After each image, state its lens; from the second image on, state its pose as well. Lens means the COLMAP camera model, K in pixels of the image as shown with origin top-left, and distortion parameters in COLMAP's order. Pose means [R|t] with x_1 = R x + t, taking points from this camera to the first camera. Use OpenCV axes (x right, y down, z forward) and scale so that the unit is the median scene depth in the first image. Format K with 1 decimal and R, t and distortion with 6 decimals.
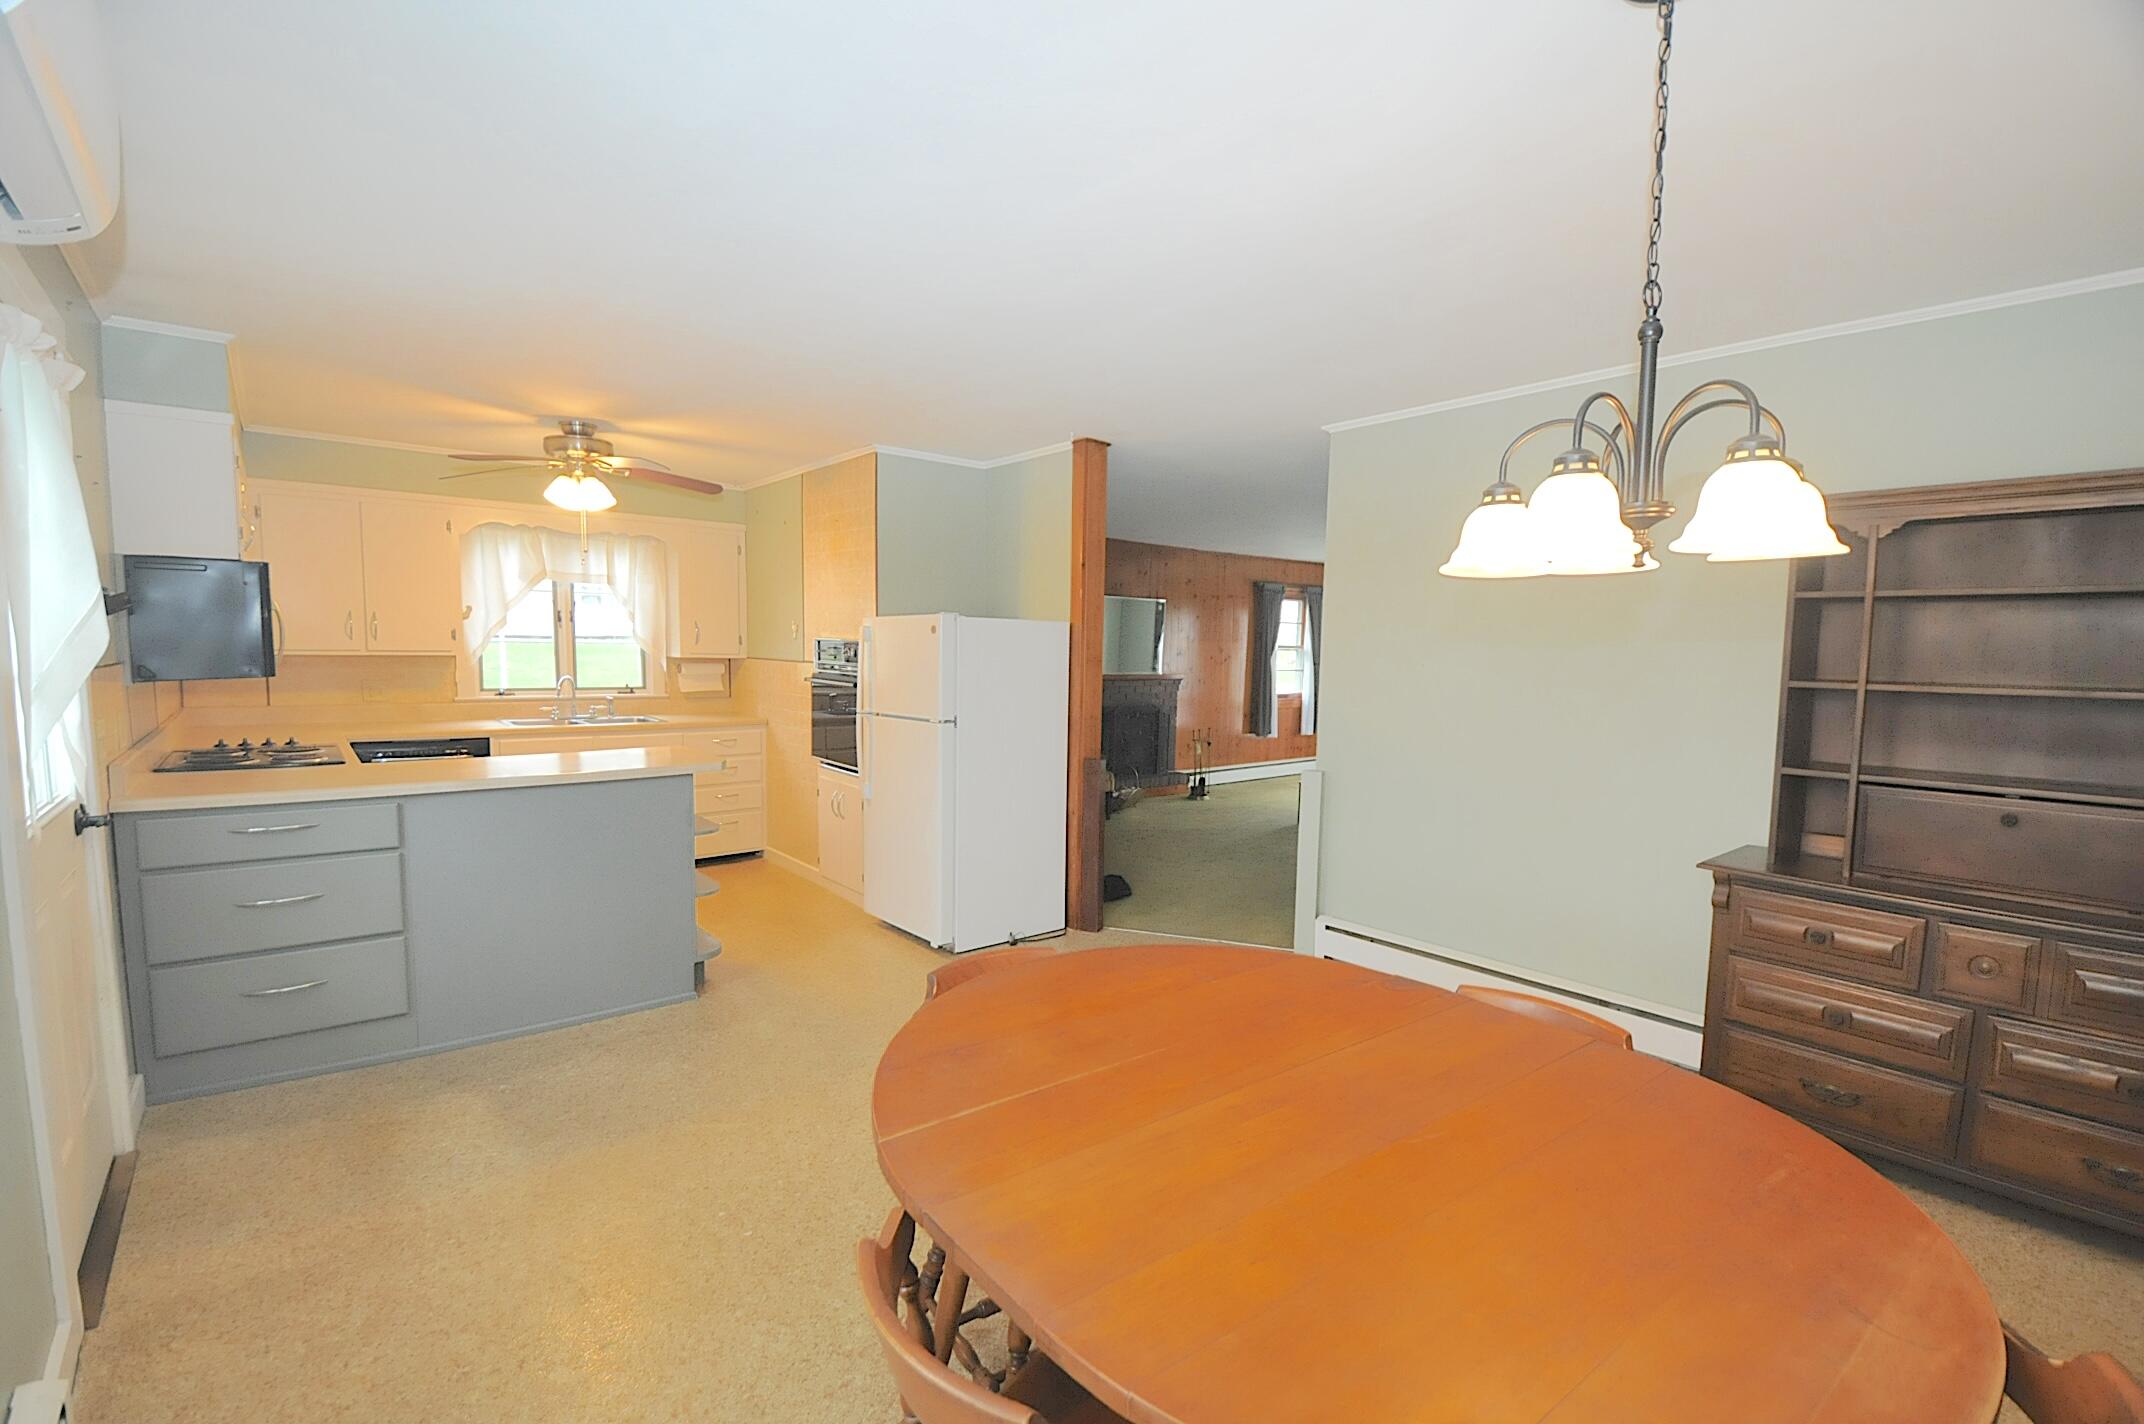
lens RADIAL K [[958.8, 0, 1054.4], [0, 958.8, 744.2], [0, 0, 1]] dist [0.000189, -0.000732]
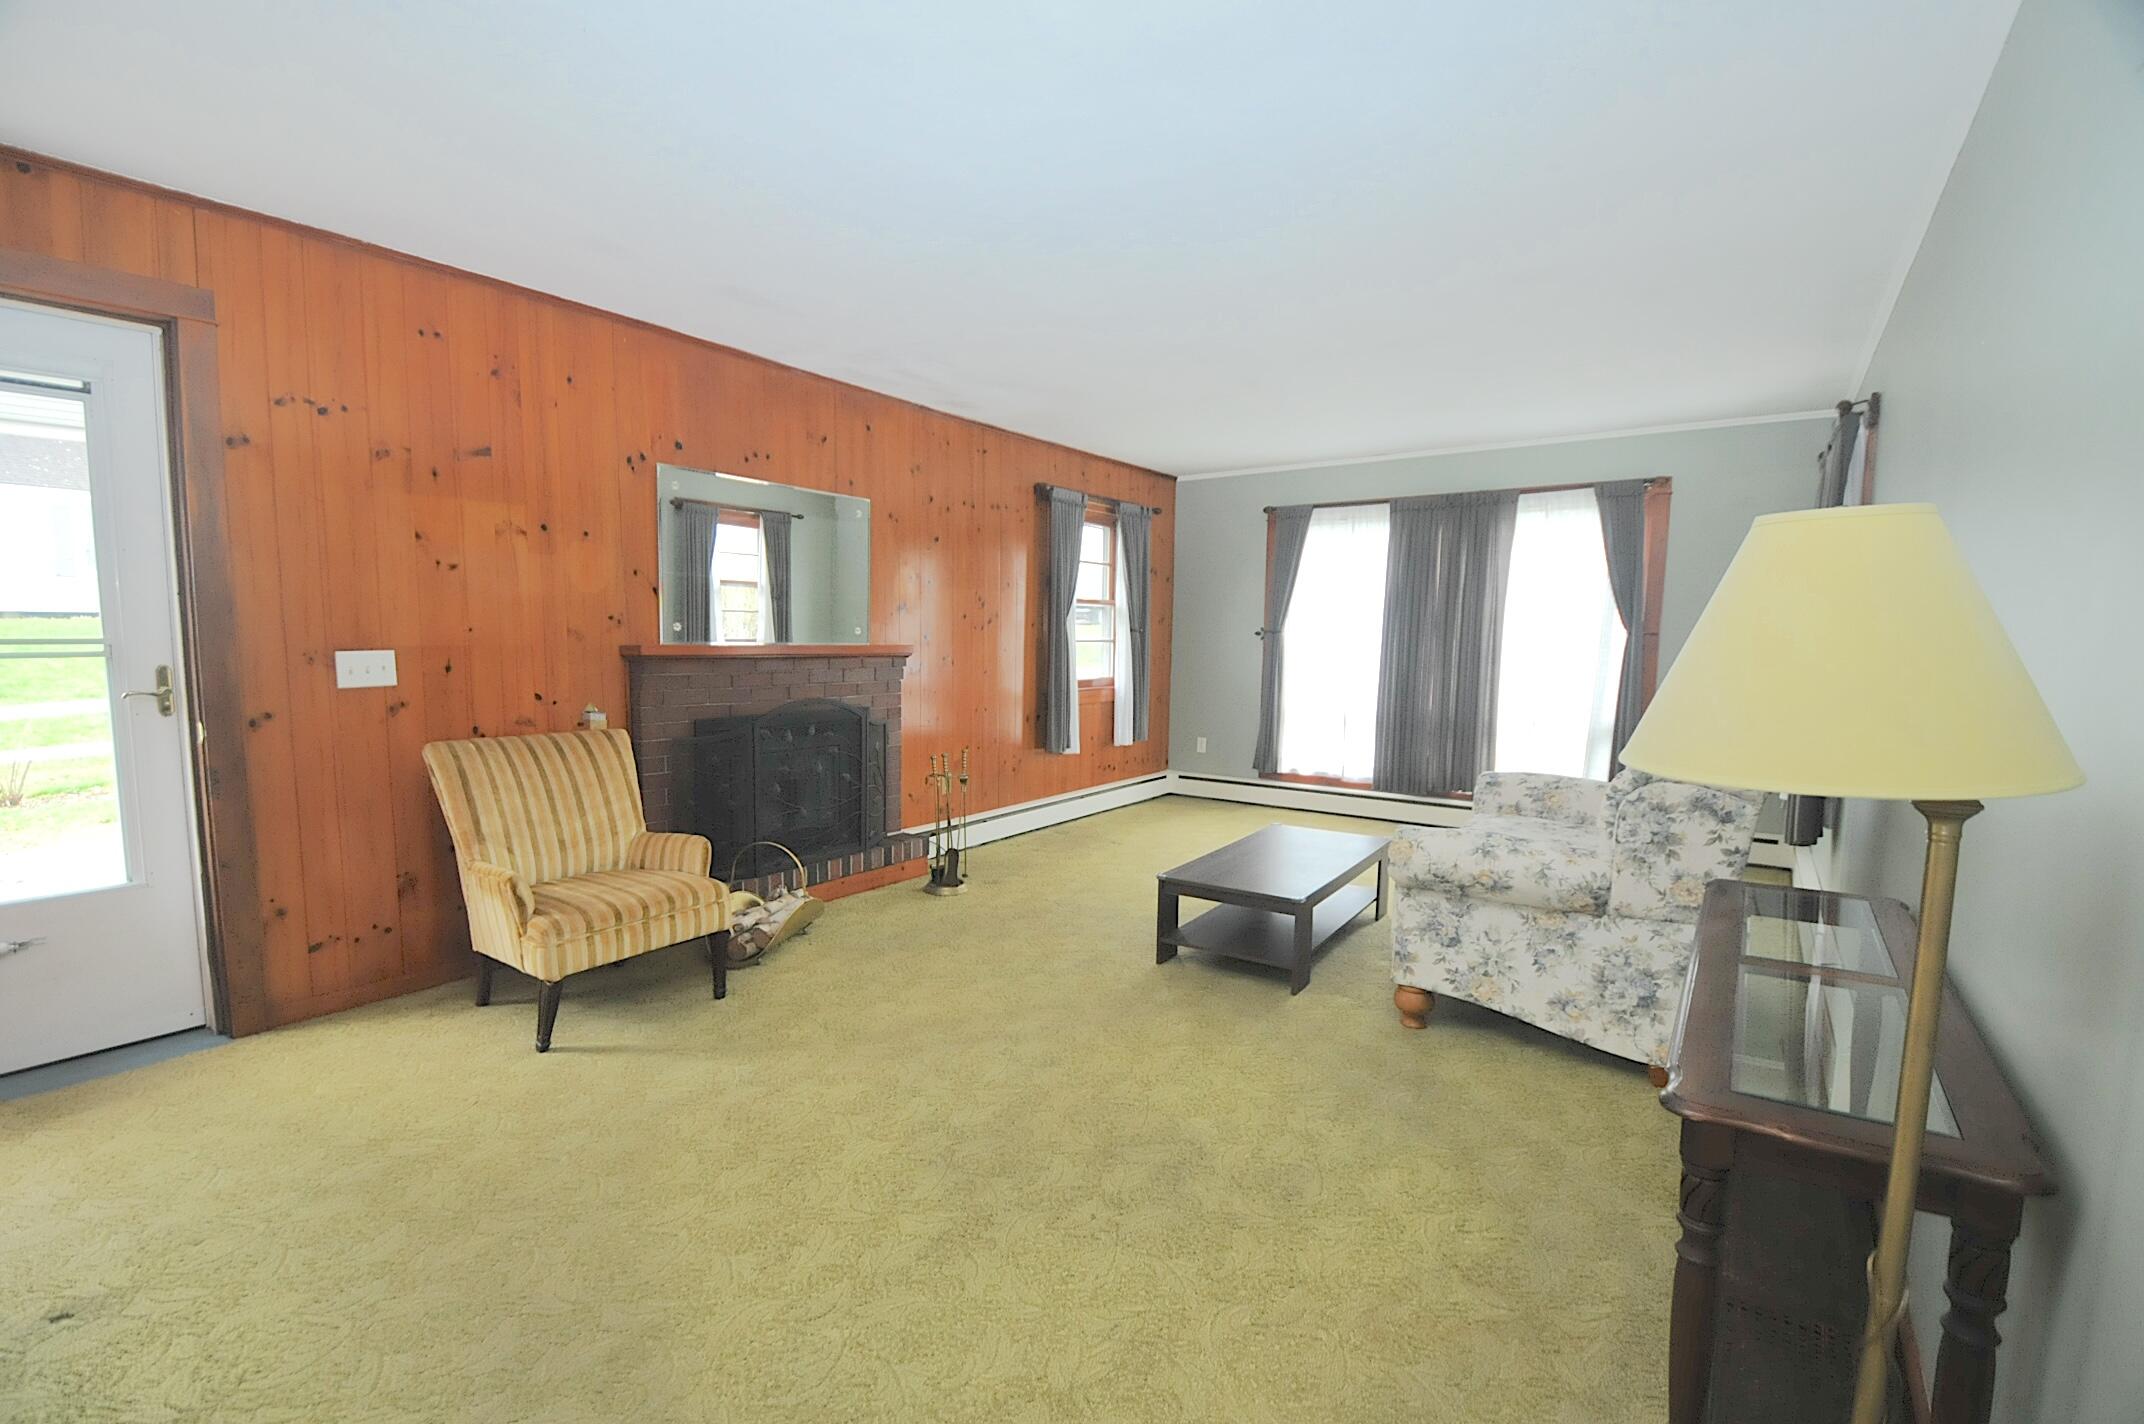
lens RADIAL K [[958.8, 0, 1054.4], [0, 958.8, 744.2], [0, 0, 1]] dist [0.000189, -0.000732]
pose [[0.970389, -0.031769, 0.239448, 0.074032], [0.027649, 0.999406, 0.020548, -0.024884], [-0.239959, -0.013319, 0.970692, 0.420870]]
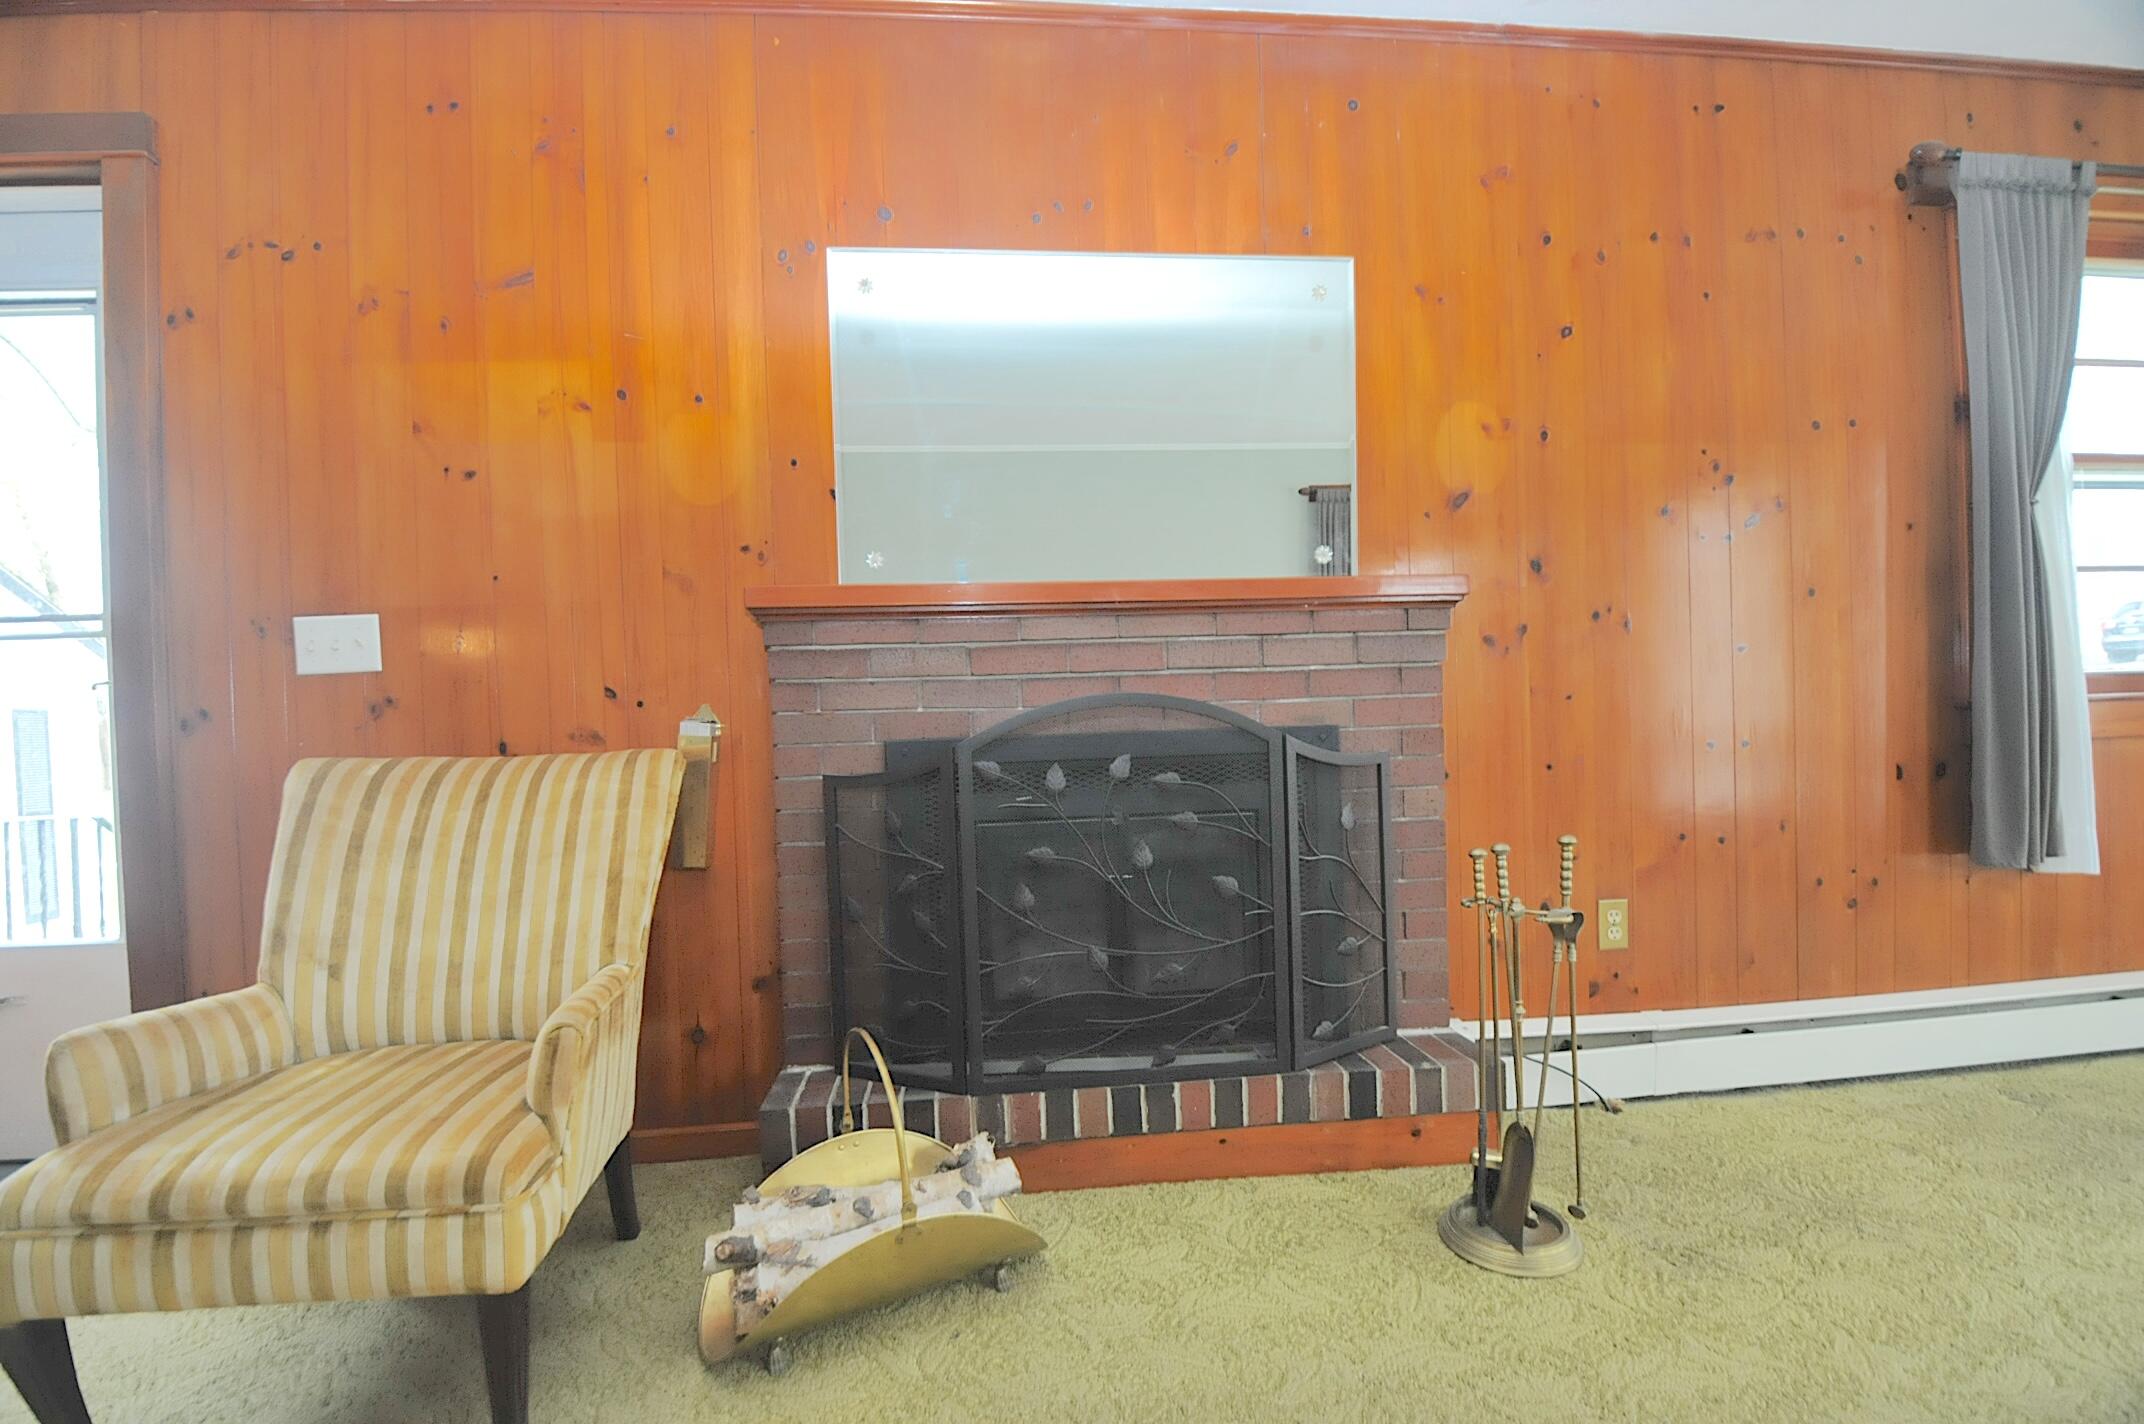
lens RADIAL K [[935.7, 0, 1065.0], [0, 935.7, 737.0], [0, 0, 1]] dist [-0.000264, -0.012532]
pose [[0.820740, -0.033884, -0.570296, 0.160916], [-0.013657, 0.996791, -0.078878, -0.017301], [0.571138, 0.072527, 0.817643, 0.698360]]
